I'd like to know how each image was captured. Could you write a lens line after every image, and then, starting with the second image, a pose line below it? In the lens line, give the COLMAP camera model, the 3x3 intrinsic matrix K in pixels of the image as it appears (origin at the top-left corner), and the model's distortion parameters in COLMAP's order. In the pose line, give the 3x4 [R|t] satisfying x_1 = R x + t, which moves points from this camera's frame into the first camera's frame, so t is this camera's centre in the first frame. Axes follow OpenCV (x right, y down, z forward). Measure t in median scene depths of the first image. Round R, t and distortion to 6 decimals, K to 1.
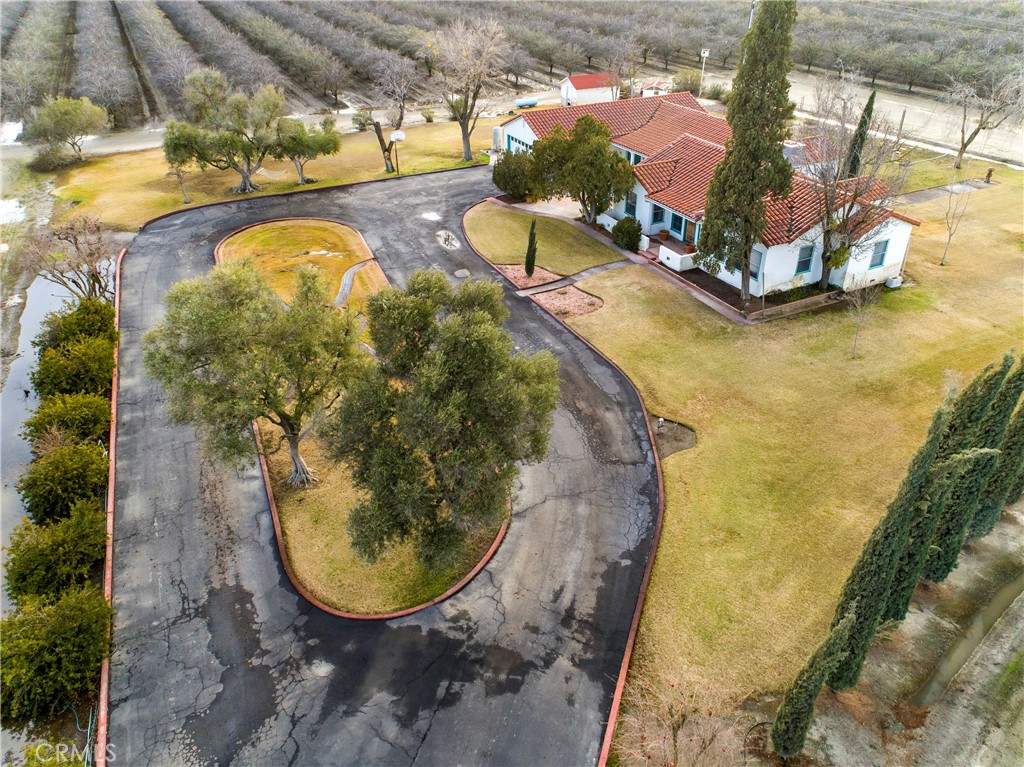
lens RADIAL K [[762.3, 0, 510.2], [0, 762.3, 383.1], [0, 0, 1]] dist [0.016075, 0.006629]
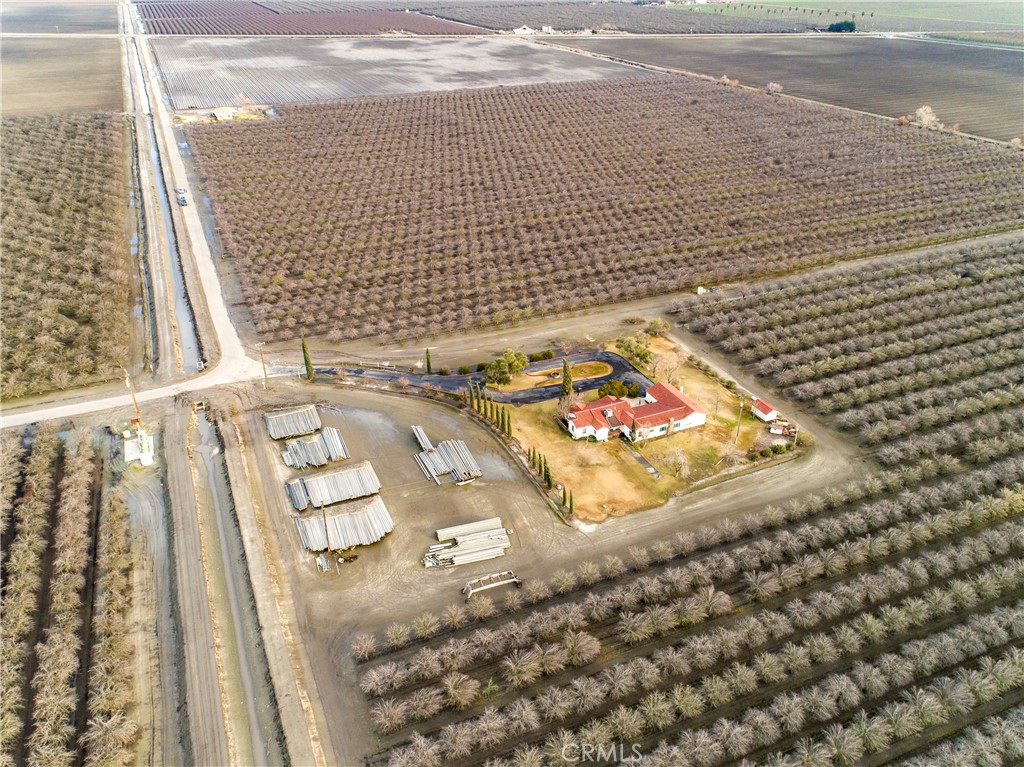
lens RADIAL K [[762.3, 0, 510.2], [0, 762.3, 383.1], [0, 0, 1]] dist [0.016075, 0.006629]
pose [[-0.045168, 0.504093, -0.862467, 4.190606], [-0.516314, 0.727316, 0.452140, -2.178794], [0.855207, 0.465726, 0.227419, -0.457478]]
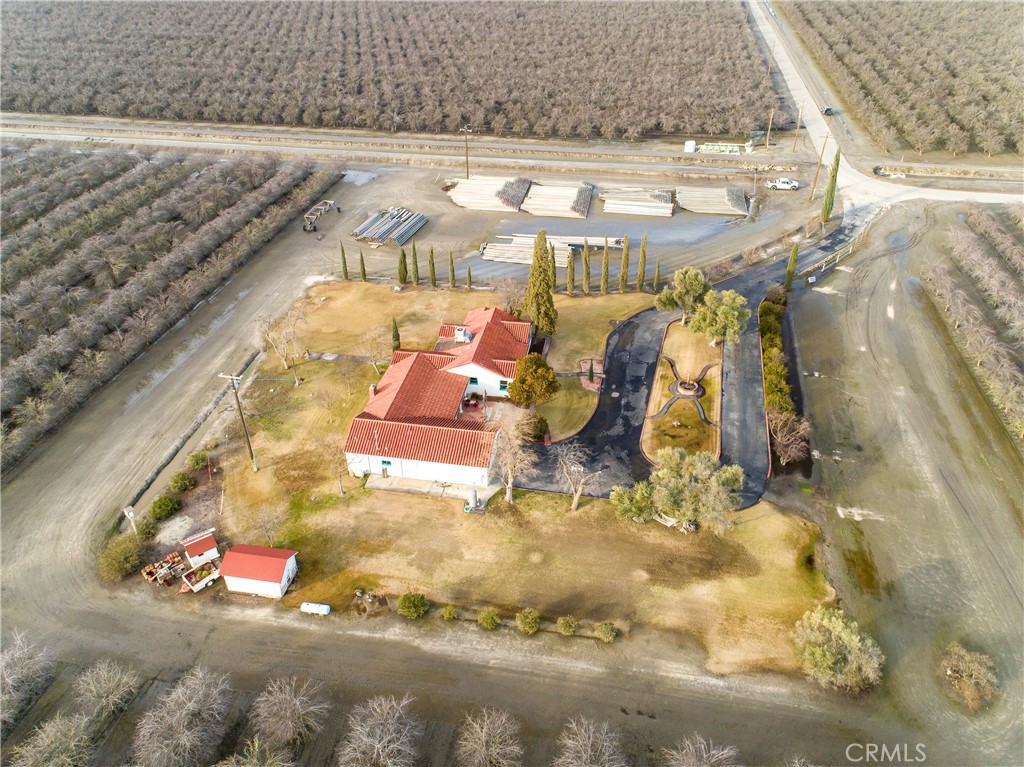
lens RADIAL K [[762.3, 0, 510.2], [0, 762.3, 383.1], [0, 0, 1]] dist [0.016075, 0.006629]
pose [[-0.807545, -0.316761, 0.497528, -0.952070], [0.315627, 0.480509, 0.818224, -2.169564], [-0.498248, 0.817786, -0.288054, 1.864742]]
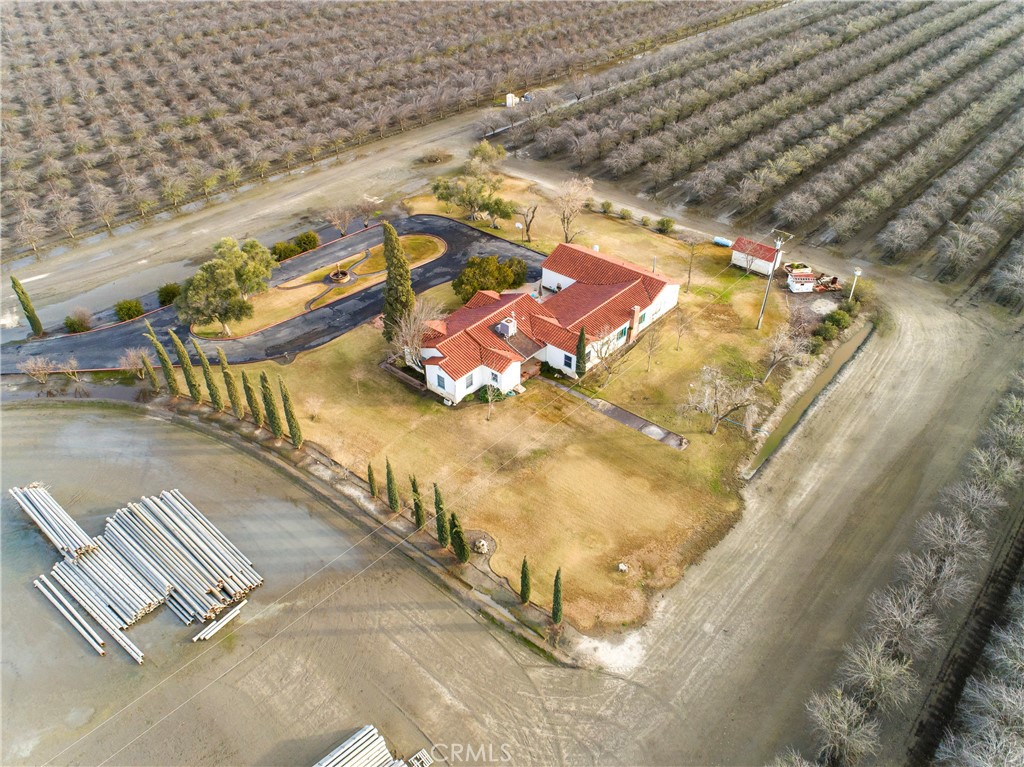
lens RADIAL K [[762.3, 0, 510.2], [0, 762.3, 383.1], [0, 0, 1]] dist [0.016075, 0.006629]
pose [[0.391547, 0.556602, -0.732724, 1.929919], [-0.481545, 0.802503, 0.352284, -0.914024], [0.784095, 0.214903, 0.582247, 0.021935]]
